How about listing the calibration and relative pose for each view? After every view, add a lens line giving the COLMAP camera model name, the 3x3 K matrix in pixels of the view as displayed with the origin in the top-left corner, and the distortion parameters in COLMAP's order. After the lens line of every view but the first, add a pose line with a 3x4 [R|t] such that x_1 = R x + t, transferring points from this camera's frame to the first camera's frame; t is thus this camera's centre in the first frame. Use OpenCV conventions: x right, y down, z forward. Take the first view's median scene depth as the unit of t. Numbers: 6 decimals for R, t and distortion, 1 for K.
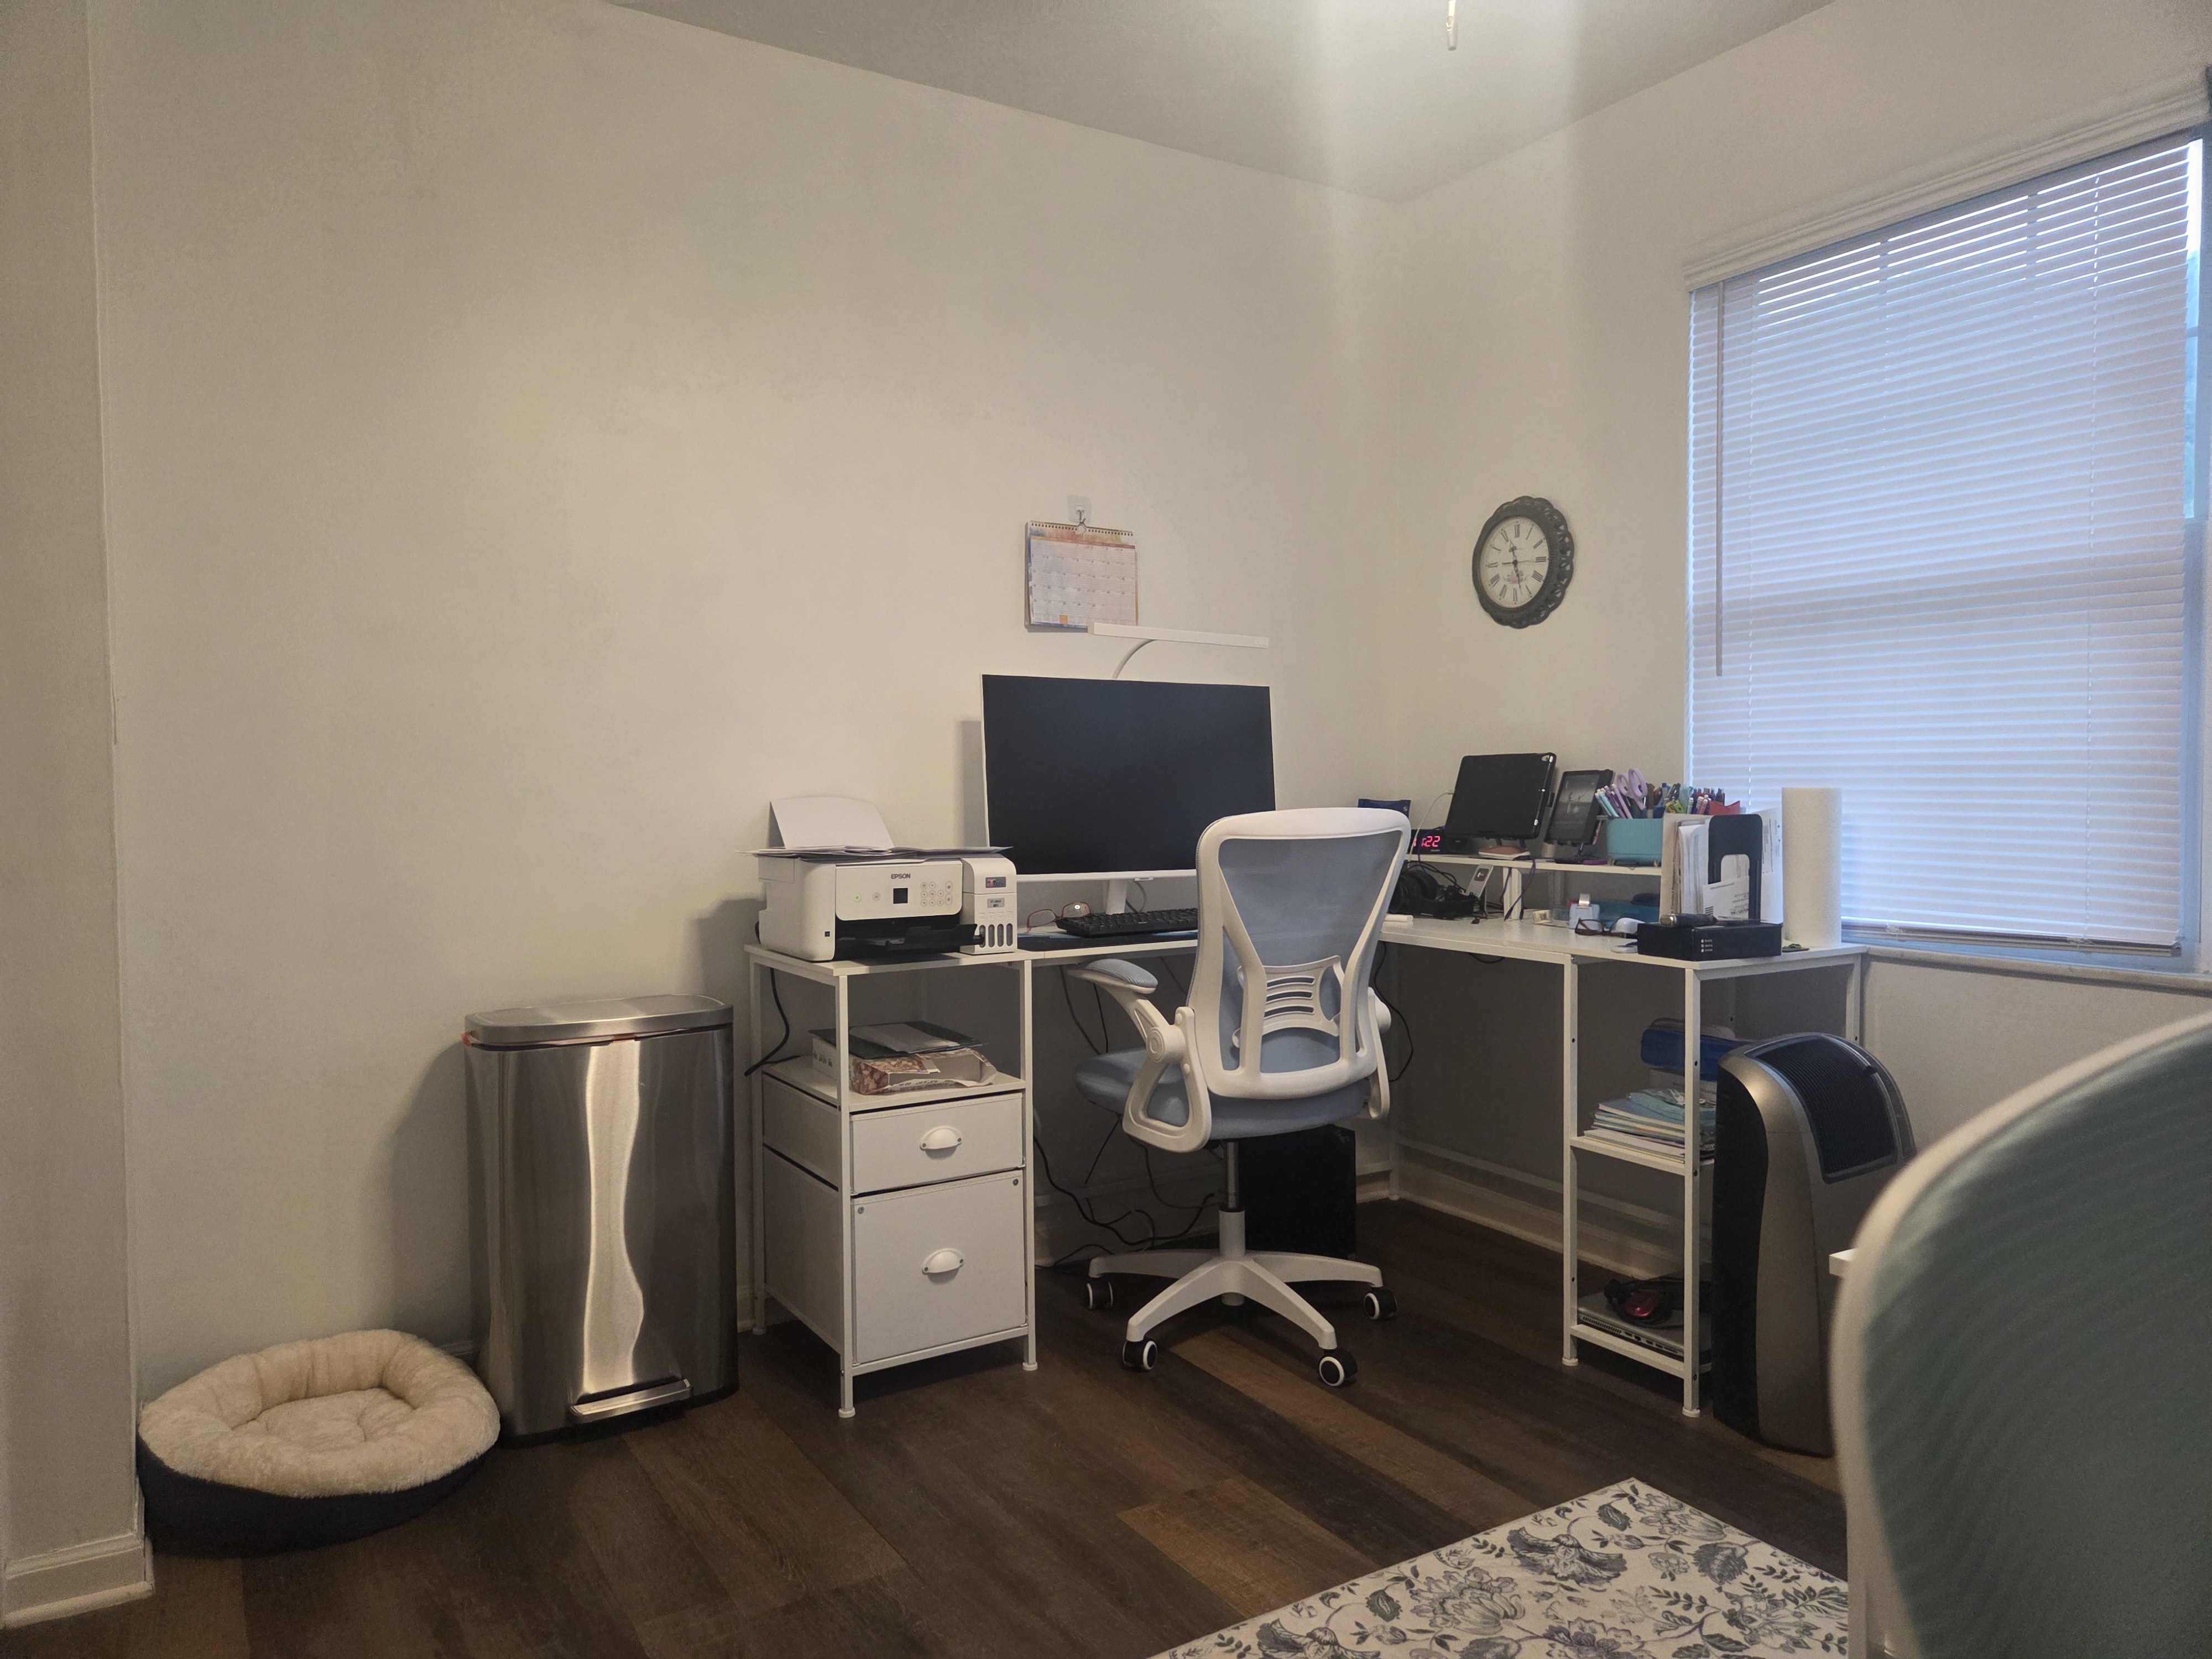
lens RADIAL K [[1496.1, 0, 1095.5], [0, 1496.1, 834.5], [0, 0, 1]] dist [0.068799, -0.062139]
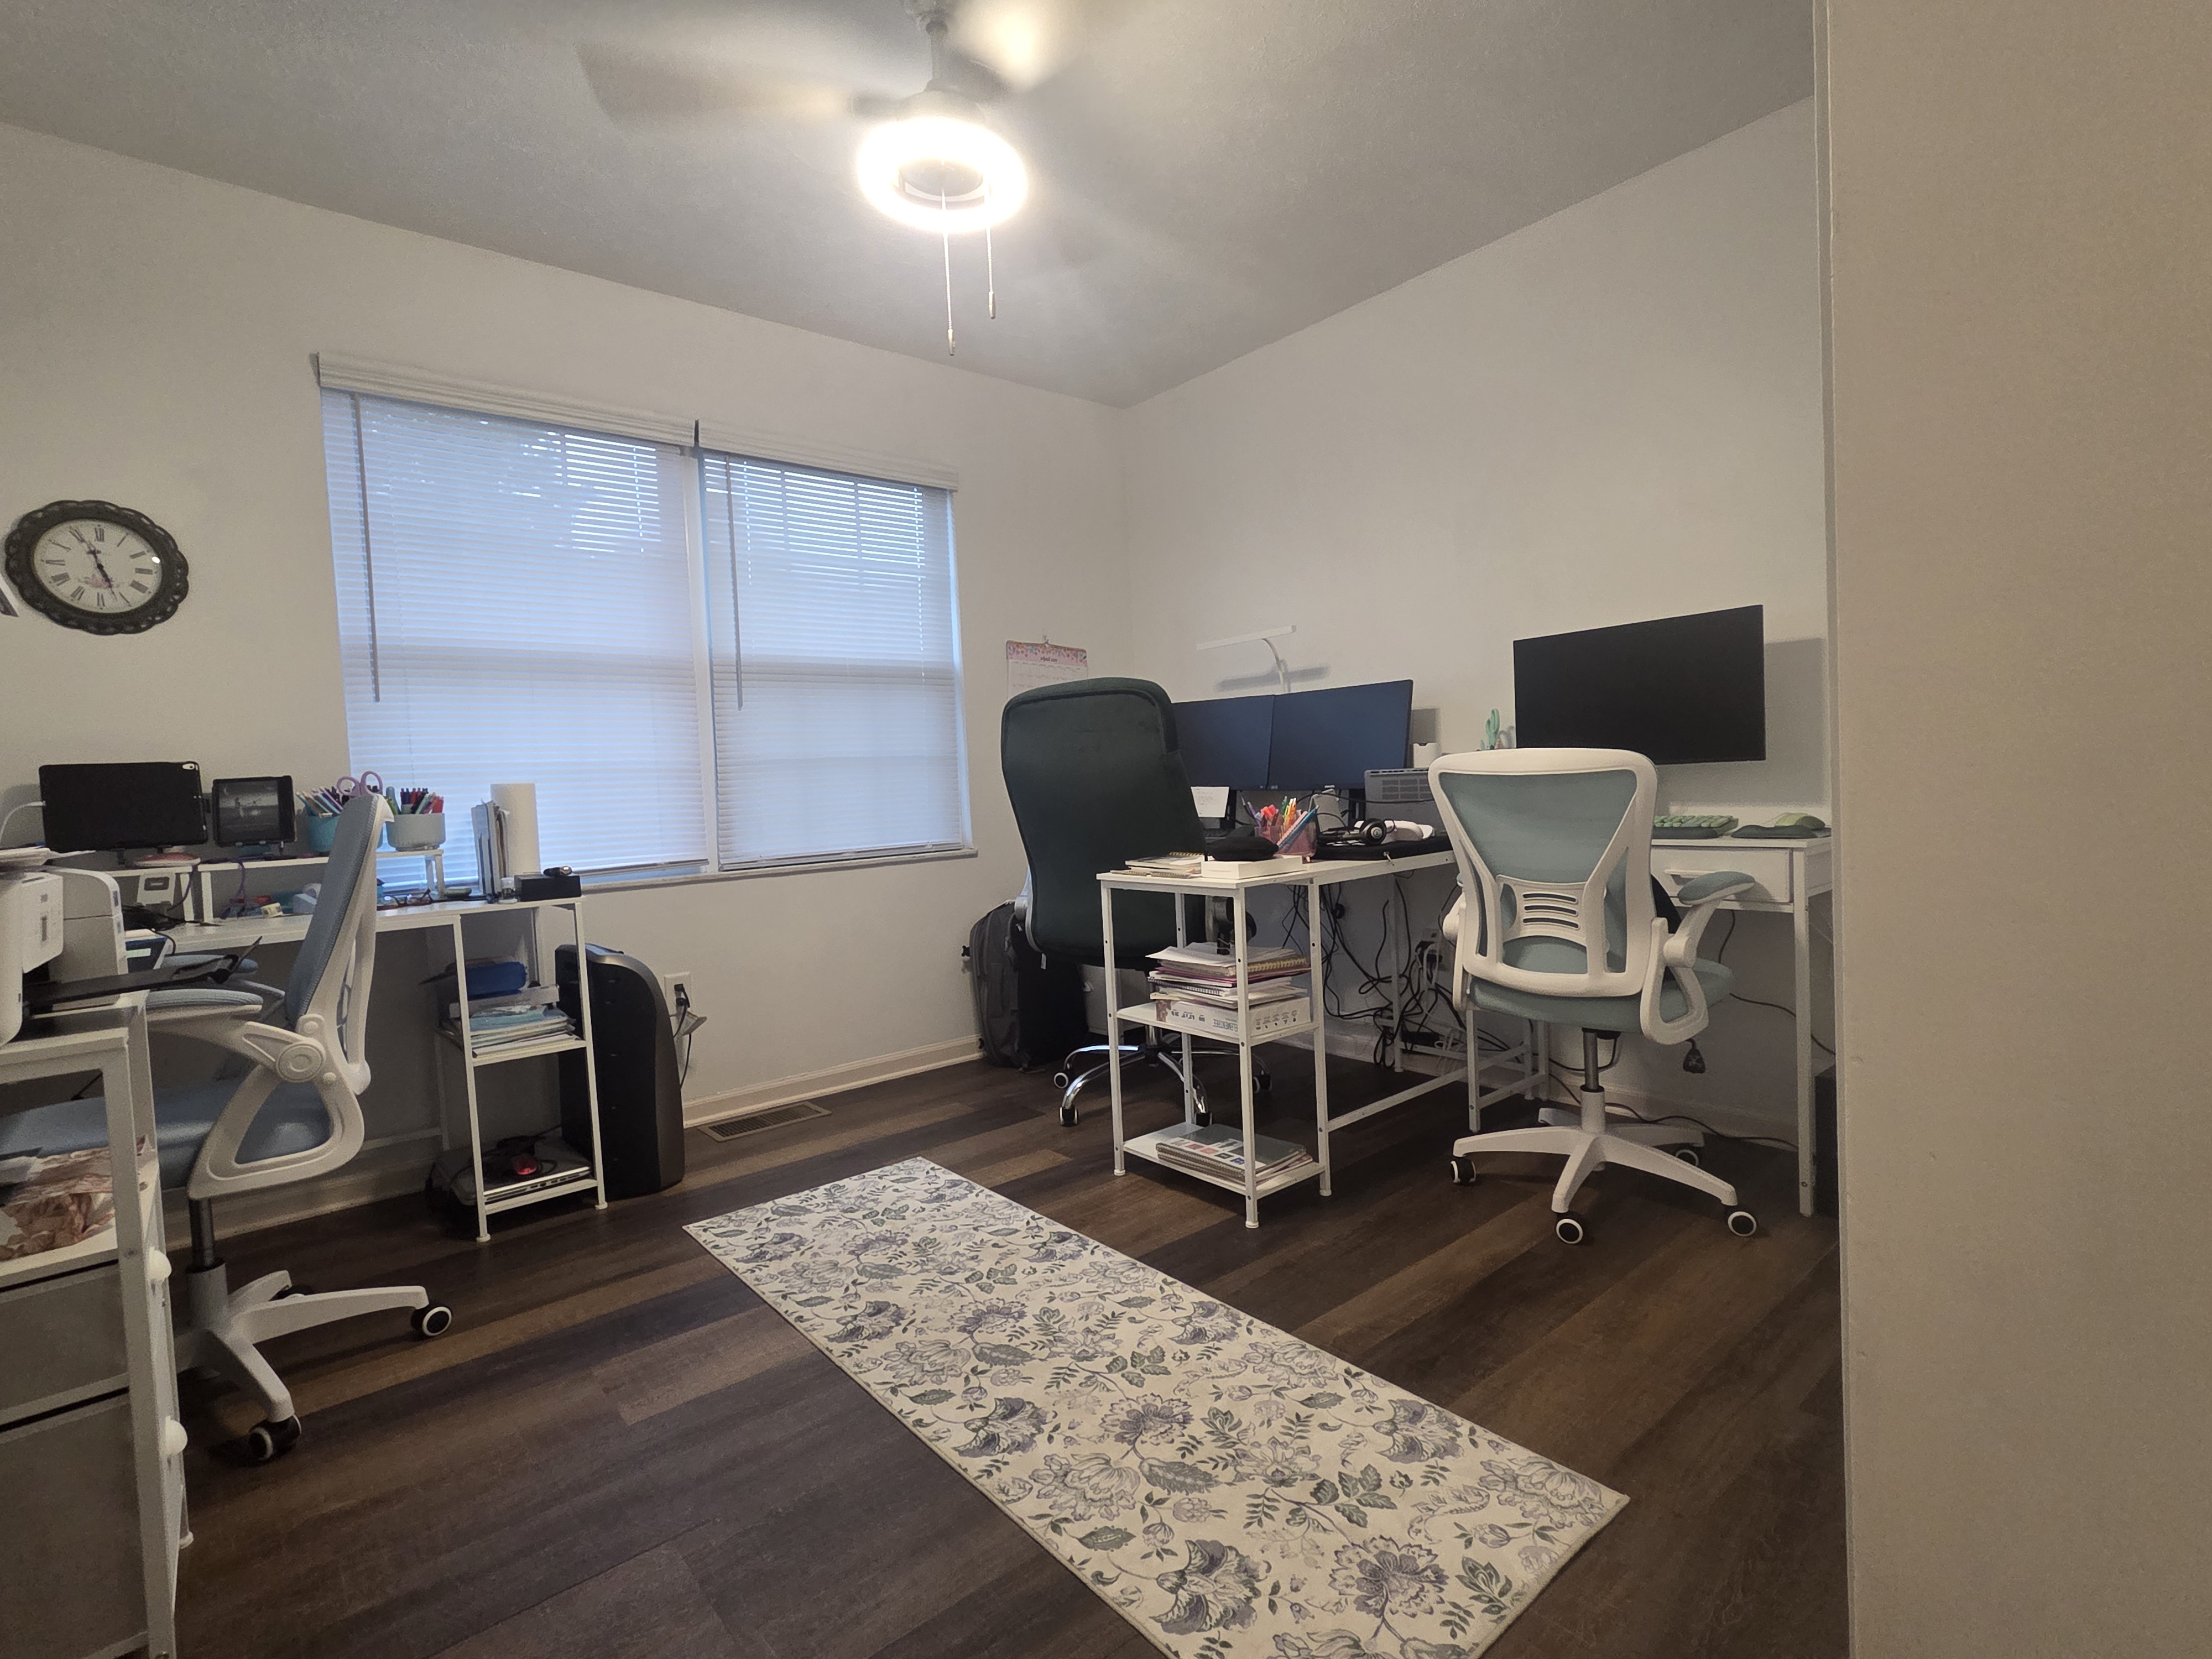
lens RADIAL K [[1060.1, 0, 1110.1], [0, 1060.1, 830.2], [0, 0, 1]] dist [-0.000026, 0.000323]
pose [[-0.159243, -0.028537, 0.986827, -0.677179], [0.084981, 0.995476, 0.042501, 0.020090], [-0.983575, 0.090629, -0.156097, 0.646390]]
